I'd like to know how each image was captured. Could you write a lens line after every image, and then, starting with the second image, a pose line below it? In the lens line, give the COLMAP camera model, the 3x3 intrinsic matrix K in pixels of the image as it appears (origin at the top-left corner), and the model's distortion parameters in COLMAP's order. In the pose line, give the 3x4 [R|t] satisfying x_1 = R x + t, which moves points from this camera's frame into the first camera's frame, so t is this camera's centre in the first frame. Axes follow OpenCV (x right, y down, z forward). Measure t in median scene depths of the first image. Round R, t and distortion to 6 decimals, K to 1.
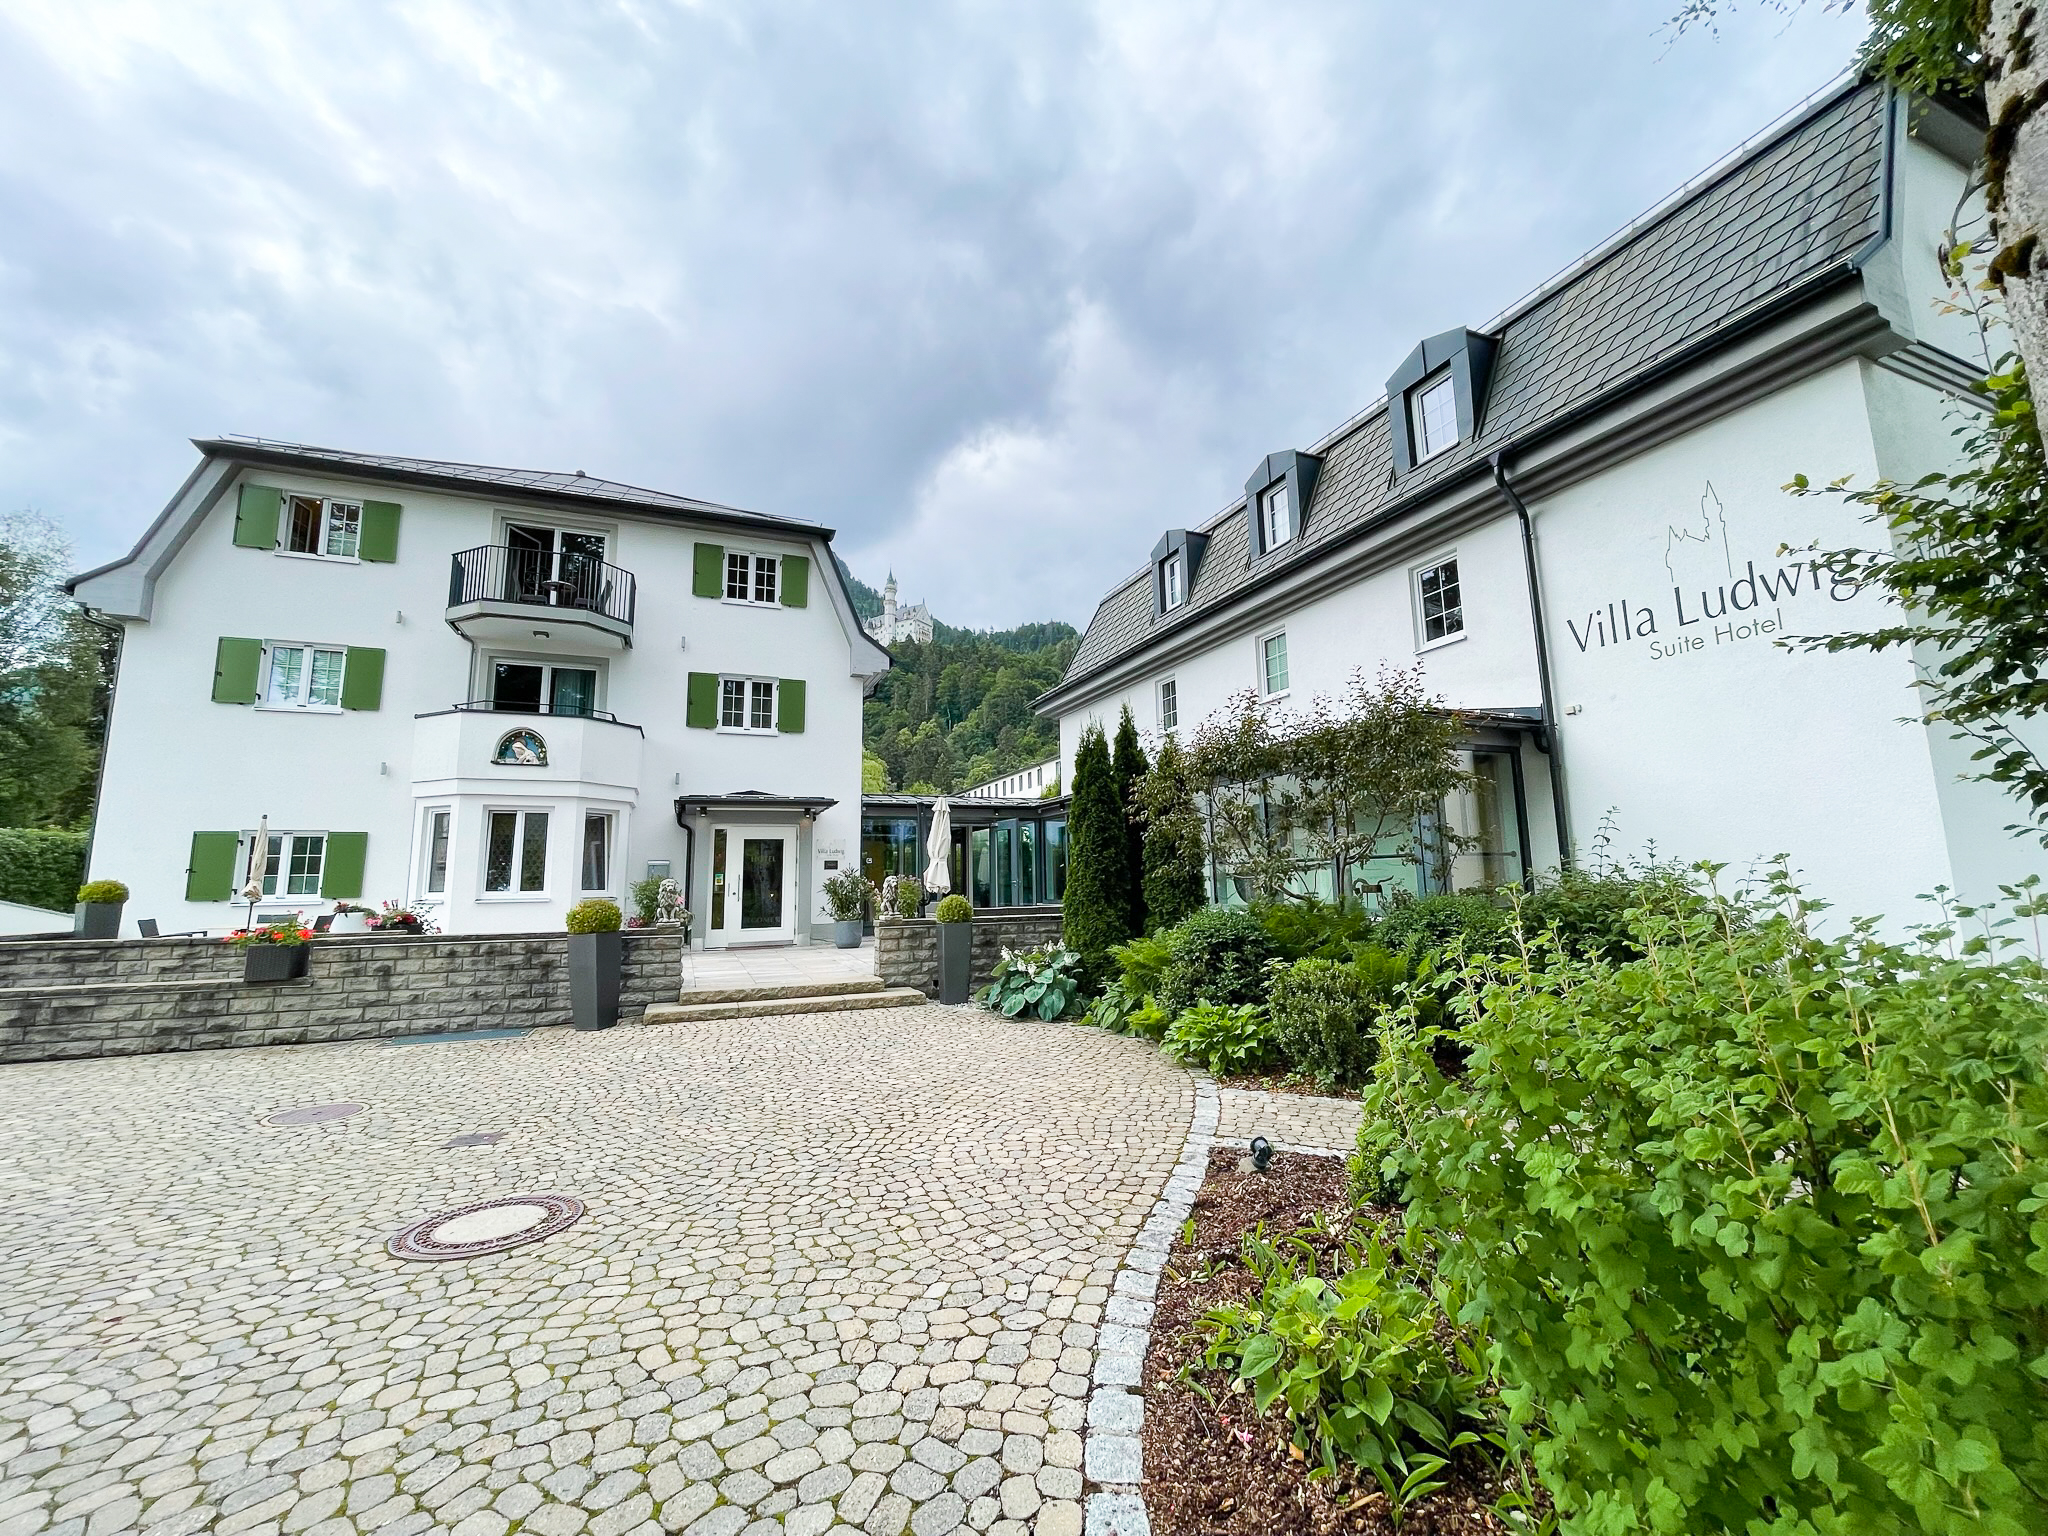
lens RADIAL K [[819.1, 0, 1024.0], [0, 819.1, 768.0], [0, 0, 1]] dist [-0.000036, -0.000002]
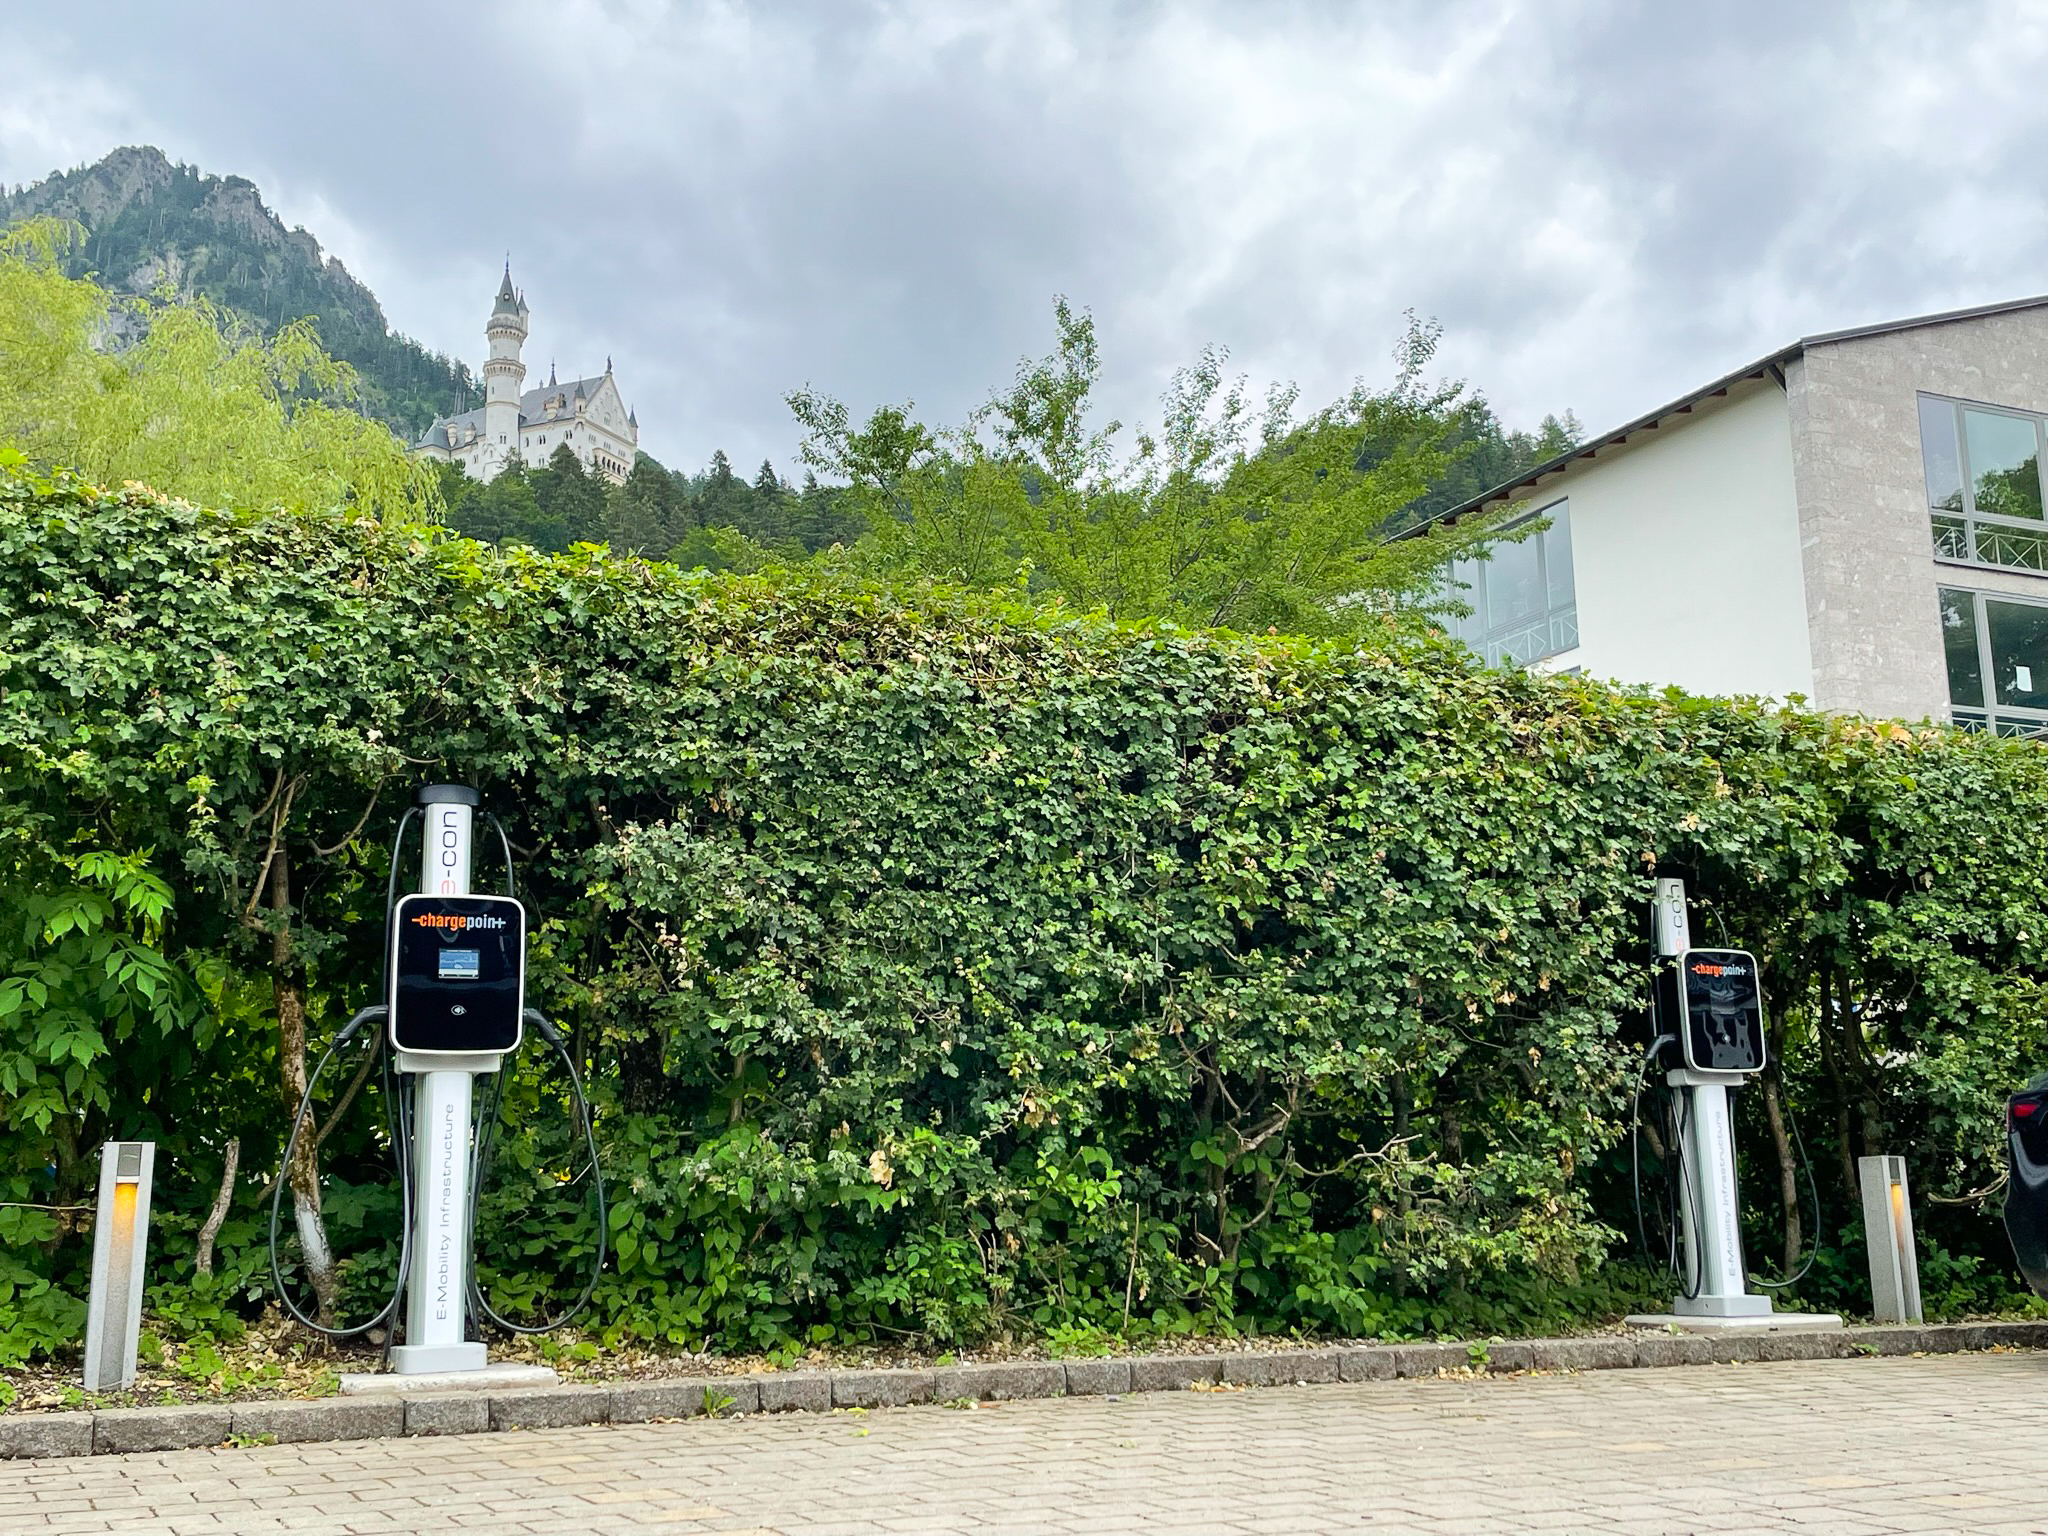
lens RADIAL K [[2276.5, 0, 1025.1], [0, 2276.5, 707.8], [0, 0, 1]] dist [0.132139, -0.265761]
pose [[0.997867, 0.008130, 0.064775, -0.019106], [-0.002257, 0.995919, -0.090223, 0.017444], [-0.065245, 0.089884, 0.993813, 0.117515]]
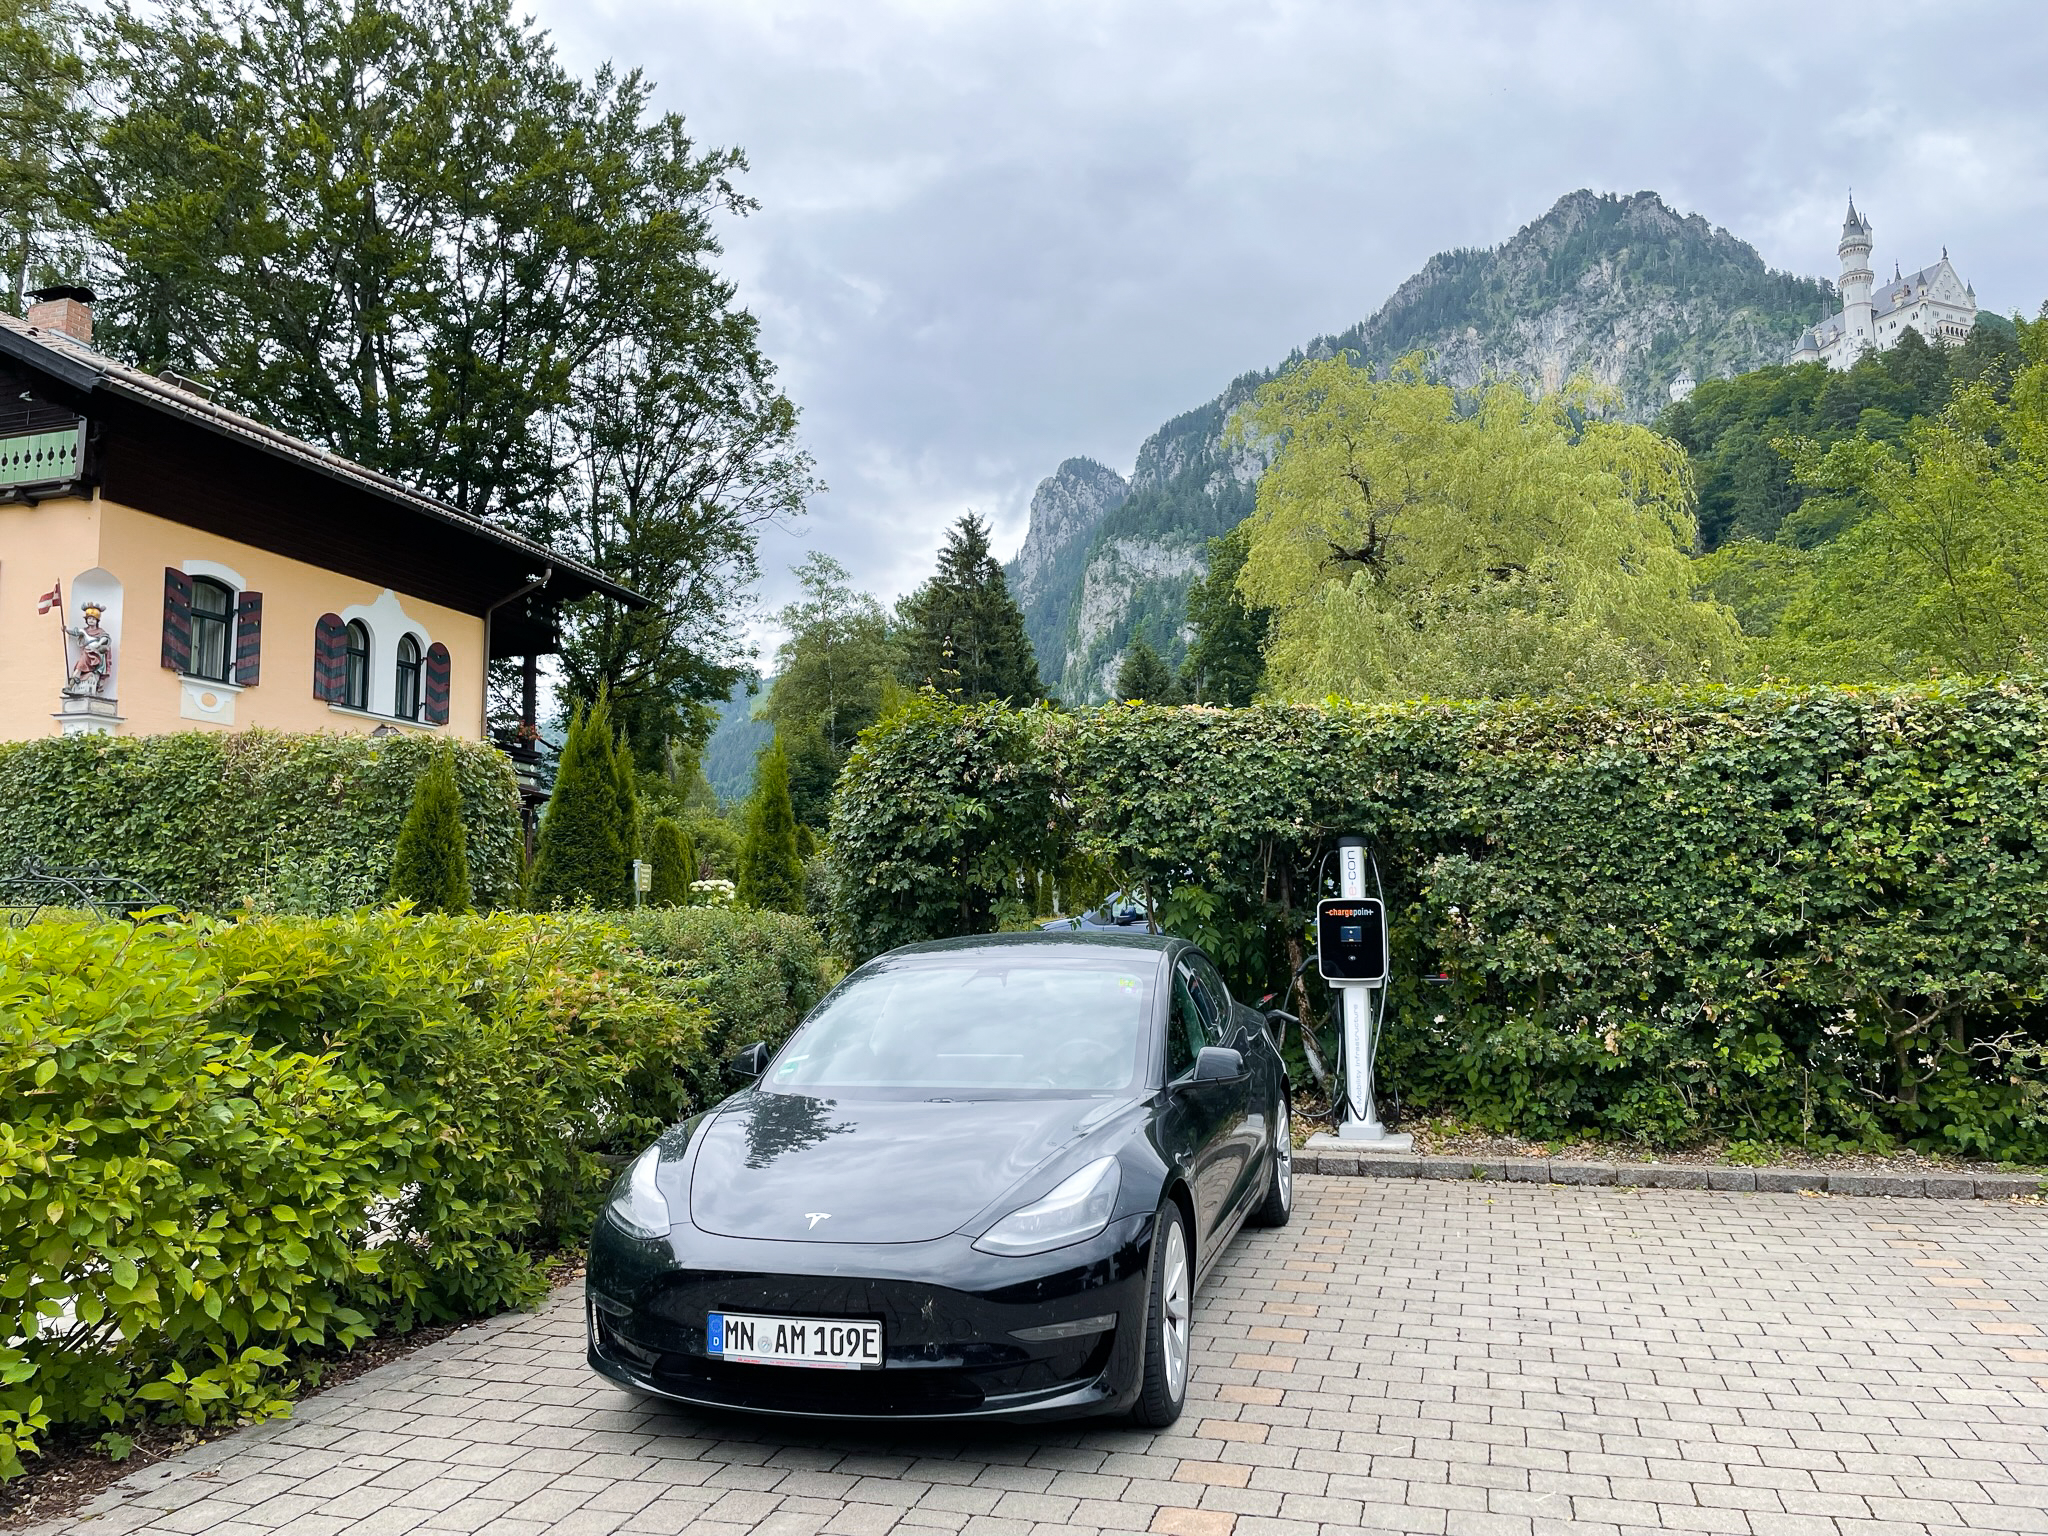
lens RADIAL K [[1525.4, 0, 1045.9], [0, 1525.4, 757.7], [0, 0, 1]] dist [0.089537, -0.118249]
pose [[0.782501, -0.065165, -0.619230, -0.011445], [0.083395, 0.996516, 0.000515, 0.014783], [0.617039, -0.052043, 0.785210, 0.114710]]
